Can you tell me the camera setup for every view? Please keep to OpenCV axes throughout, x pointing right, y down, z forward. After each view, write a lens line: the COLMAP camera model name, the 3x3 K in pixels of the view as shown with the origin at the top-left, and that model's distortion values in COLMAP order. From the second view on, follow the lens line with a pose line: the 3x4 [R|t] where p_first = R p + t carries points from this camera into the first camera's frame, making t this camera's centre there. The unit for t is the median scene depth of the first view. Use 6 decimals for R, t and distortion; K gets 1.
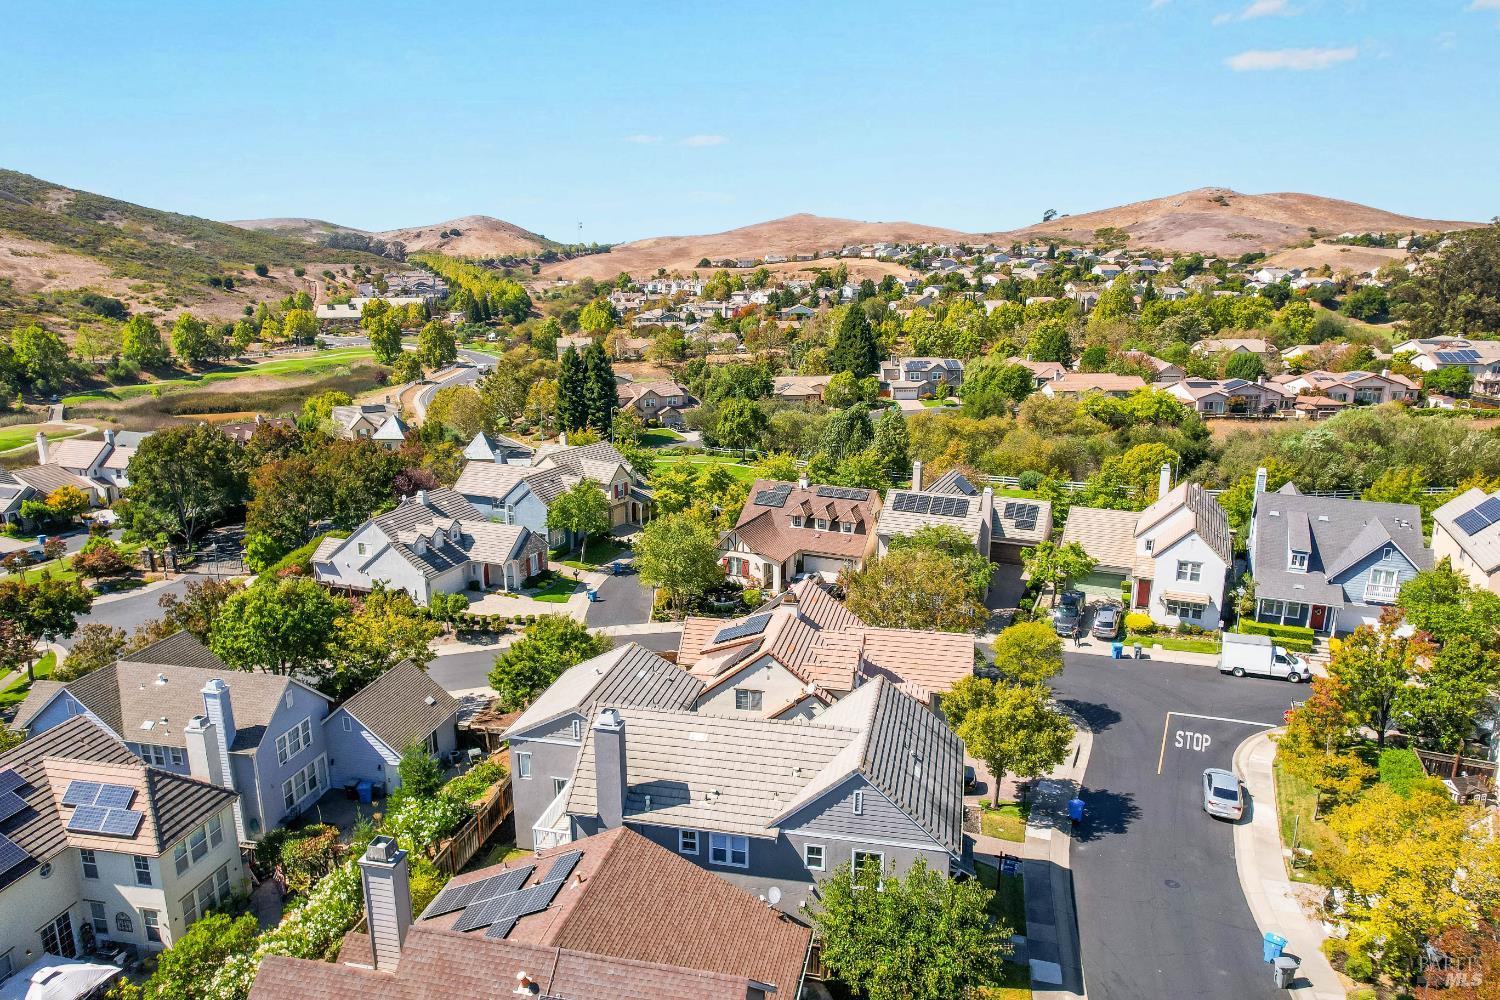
lens RADIAL K [[982.3, 0, 779.2], [0, 982.3, 466.9], [0, 0, 1]] dist [-0.070408, 0.064040]
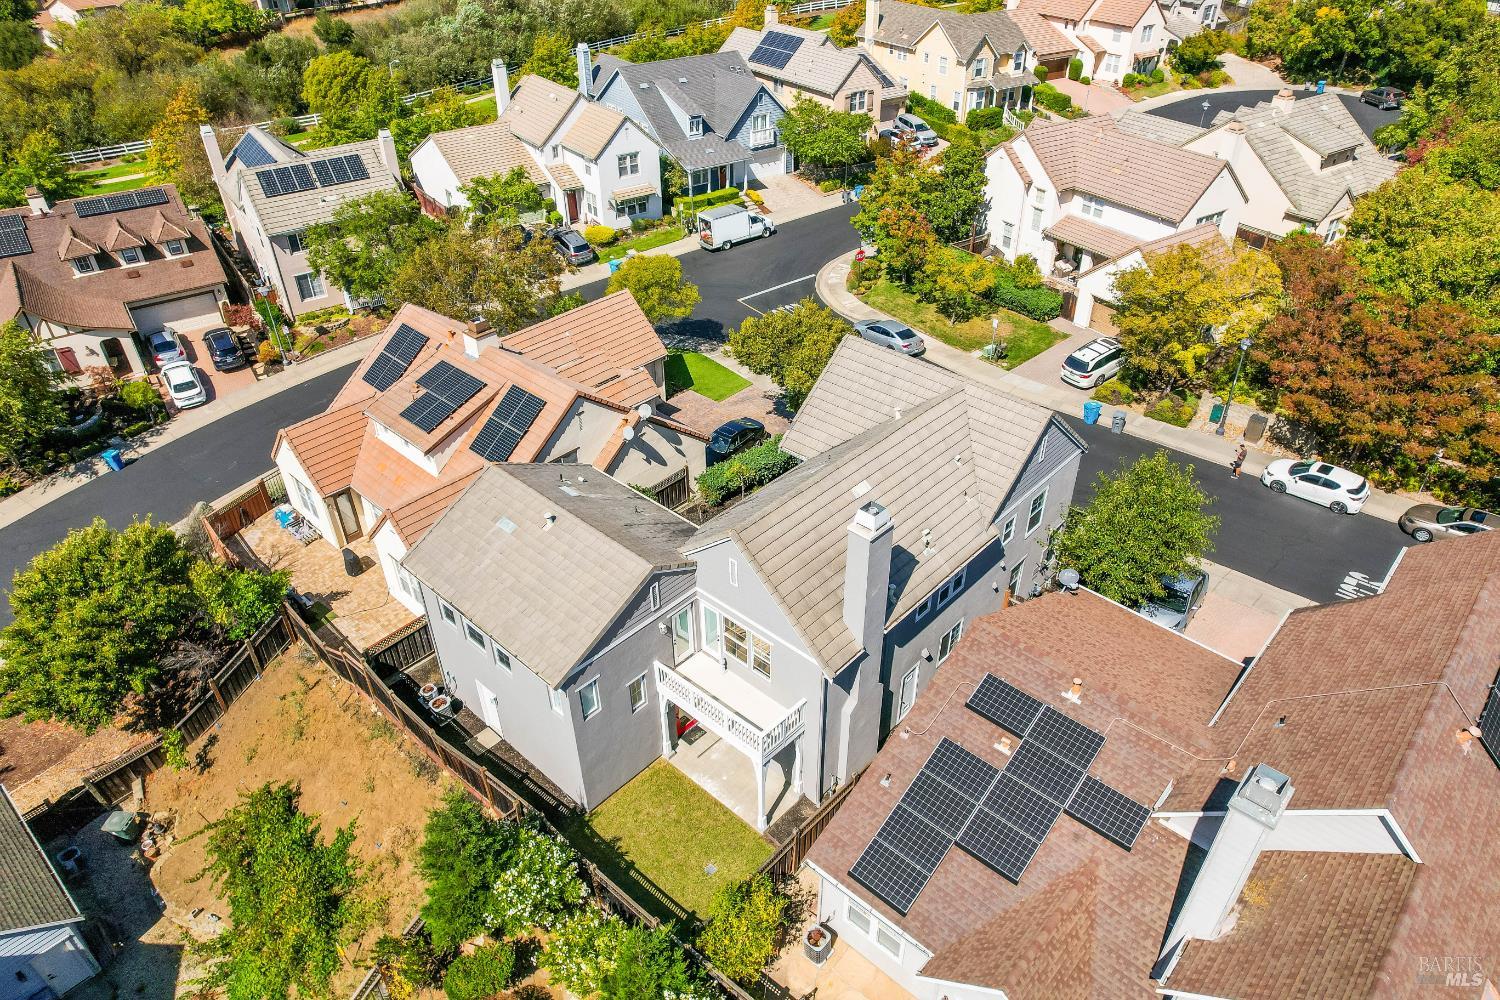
lens RADIAL K [[982.3, 0, 753.3], [0, 982.3, 497.1], [0, 0, 1]] dist [-0.070408, 0.064040]
pose [[0.517758, -0.495586, 0.697368, -0.337102], [0.179067, 0.859853, 0.478109, -0.046190], [-0.836578, -0.122669, 0.533939, 0.351901]]
